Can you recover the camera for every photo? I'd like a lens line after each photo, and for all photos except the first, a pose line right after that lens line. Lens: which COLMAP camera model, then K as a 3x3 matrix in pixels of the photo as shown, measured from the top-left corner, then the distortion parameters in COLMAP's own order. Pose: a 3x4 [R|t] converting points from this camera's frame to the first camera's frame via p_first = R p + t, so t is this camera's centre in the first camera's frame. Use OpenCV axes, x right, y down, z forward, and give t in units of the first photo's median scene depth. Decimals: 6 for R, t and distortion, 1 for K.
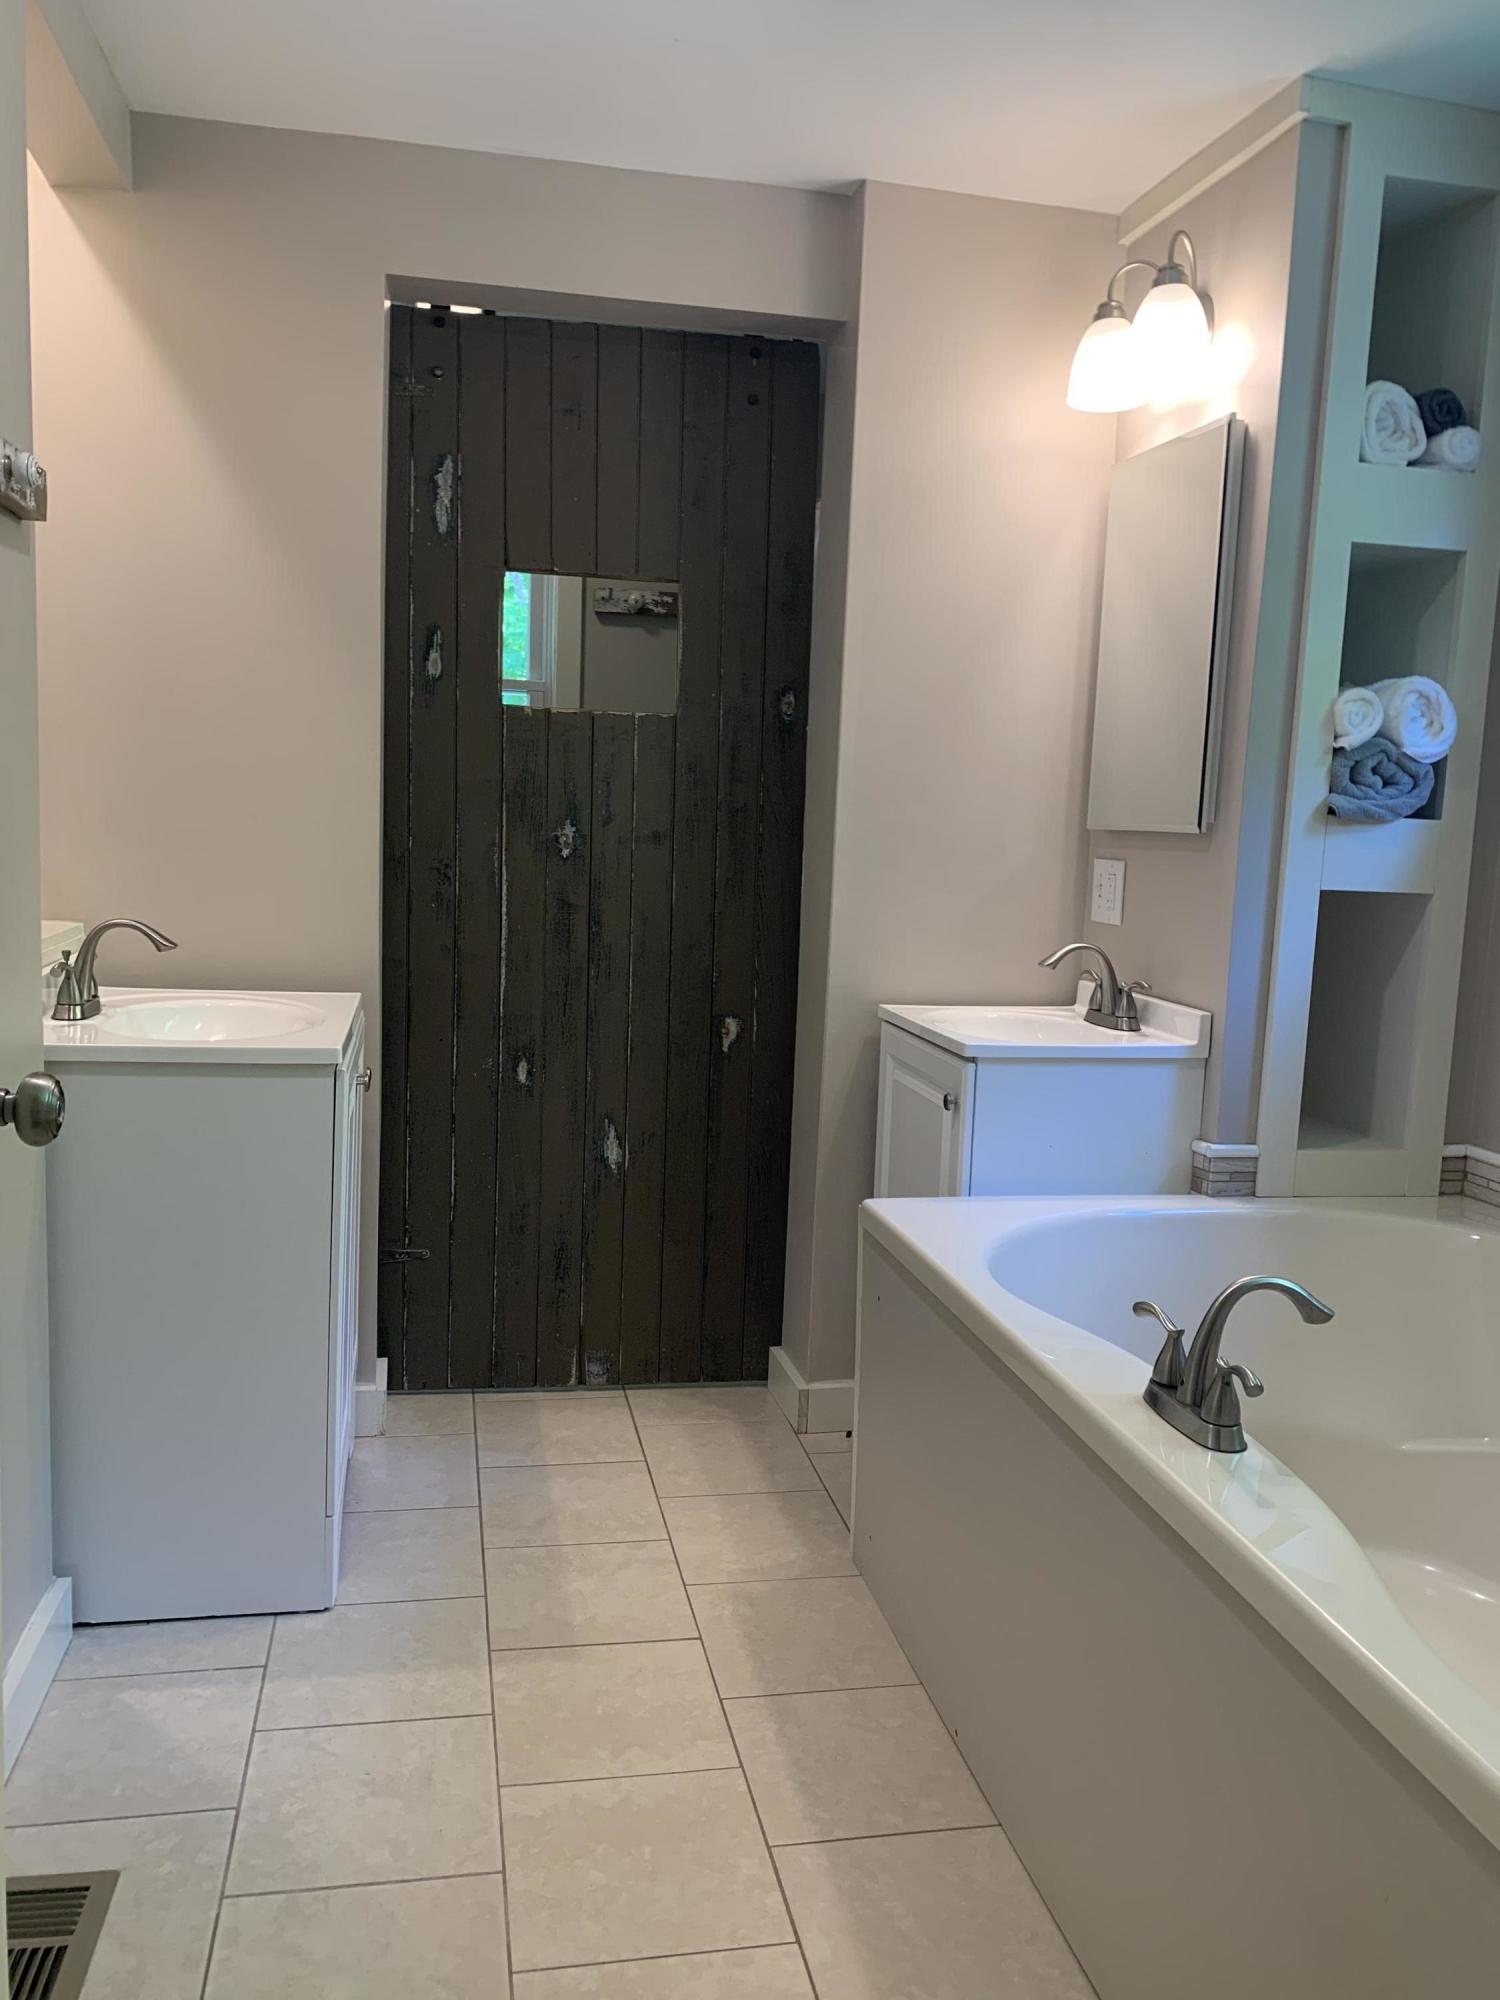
lens RADIAL K [[1486.0, 0, 735.0], [0, 1486.0, 1009.0], [0, 0, 1]] dist [0.000113, -0.001333]
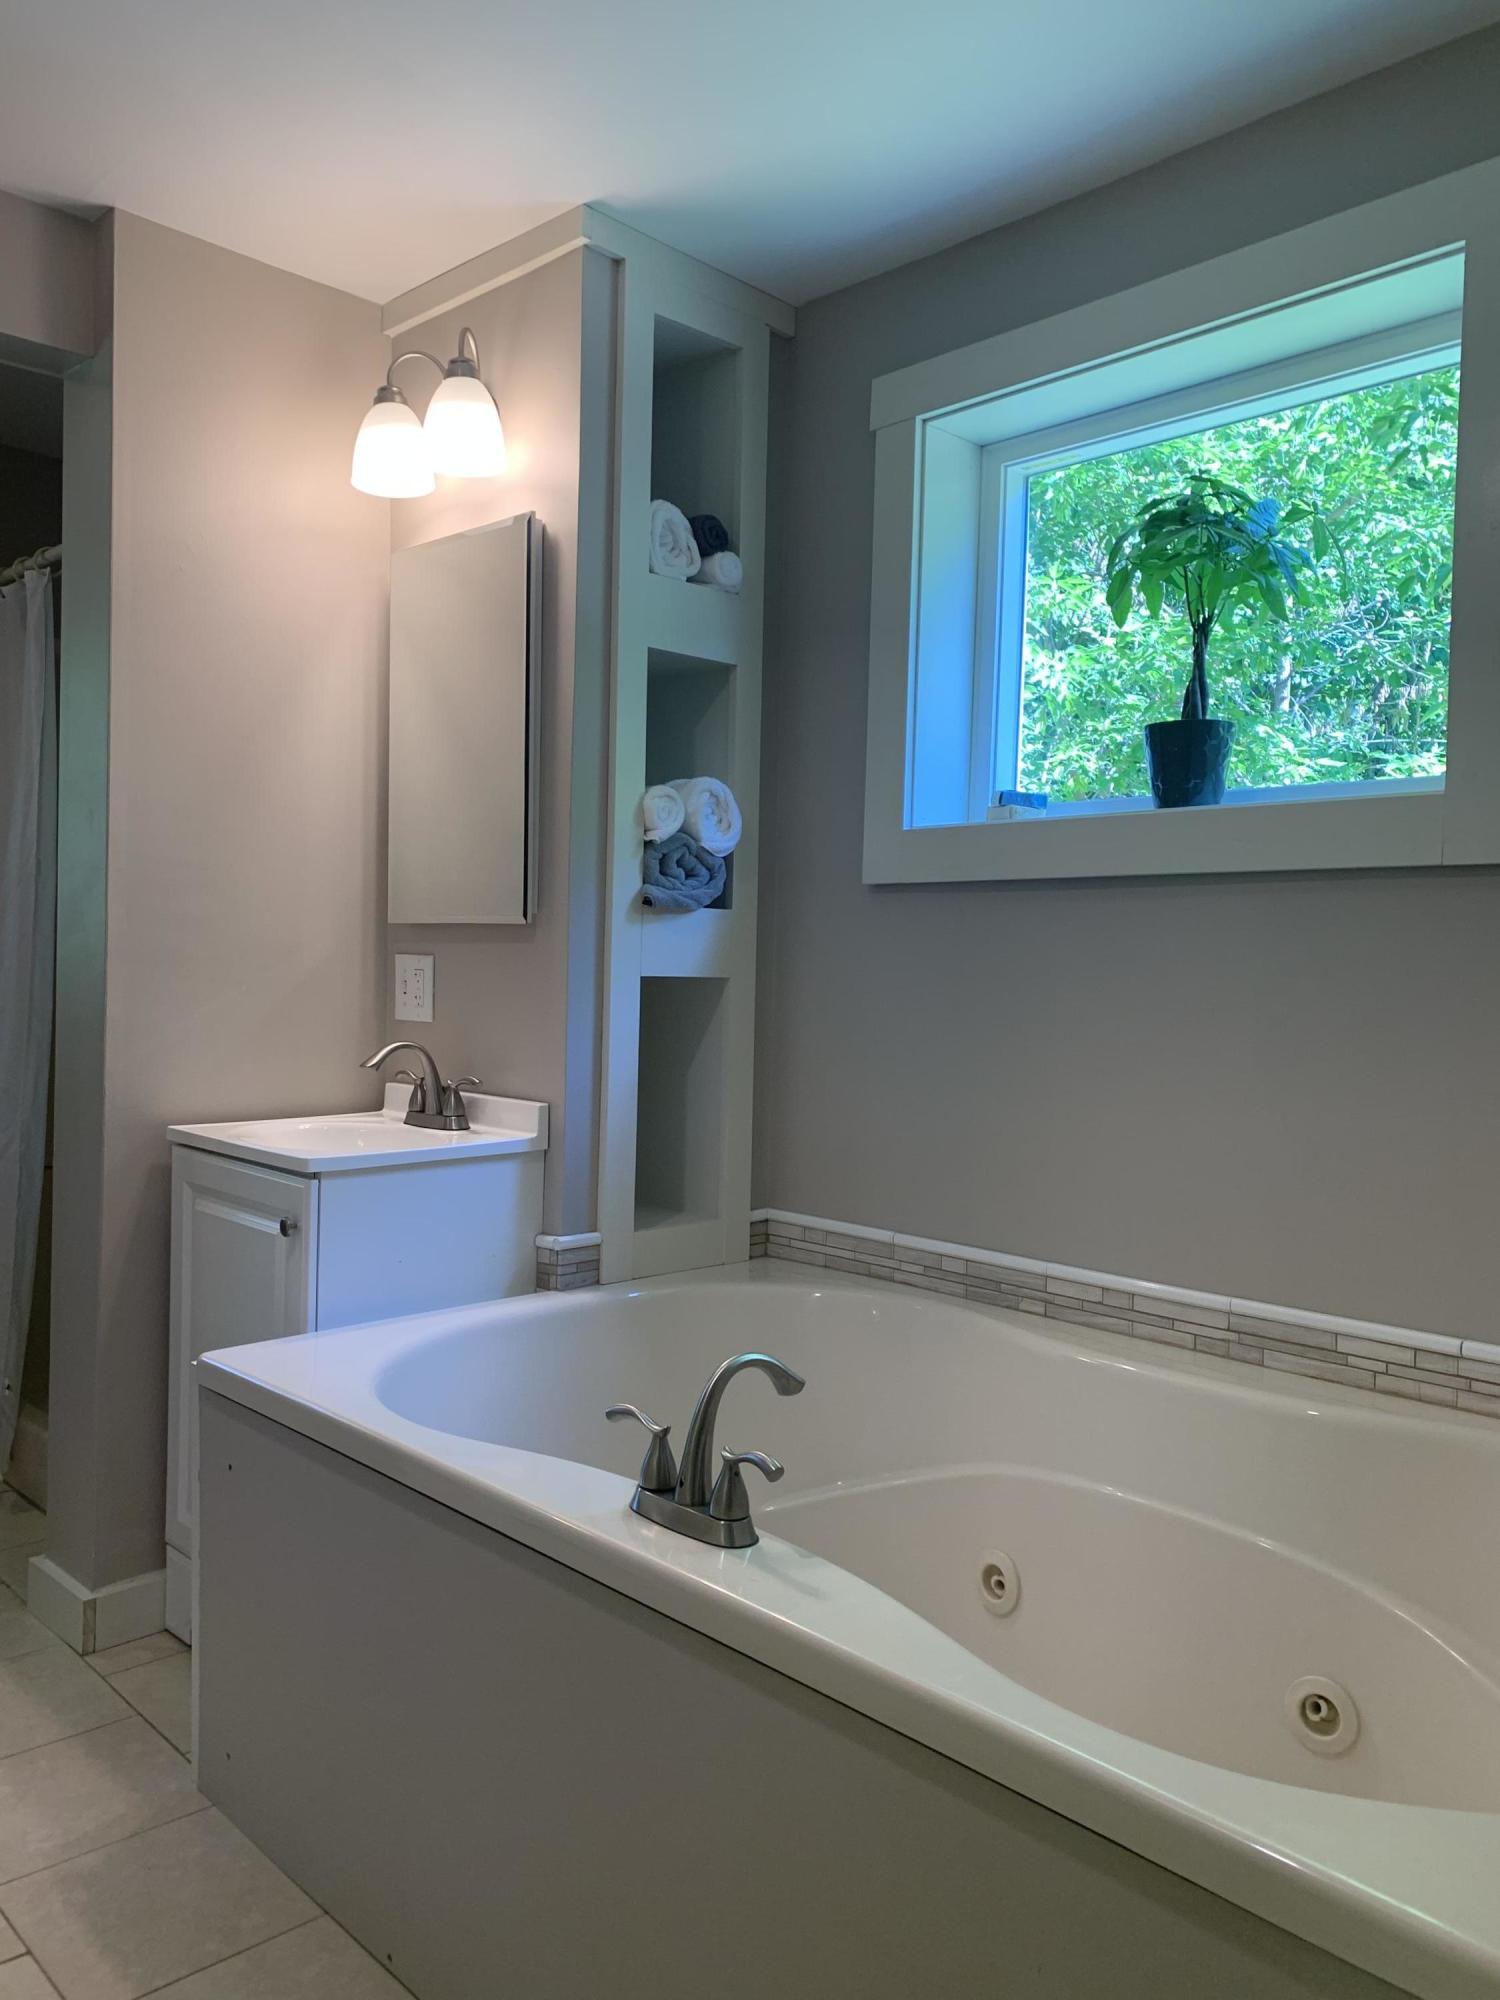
lens RADIAL K [[1482.3, 0, 750.0], [0, 1482.3, 1000.0], [0, 0, 1]] dist [0.025237, -0.044088]
pose [[0.845917, -0.039043, 0.531884, -0.088581], [0.082664, 0.994862, -0.058441, 0.002961], [-0.526869, 0.093404, 0.844798, 0.089772]]
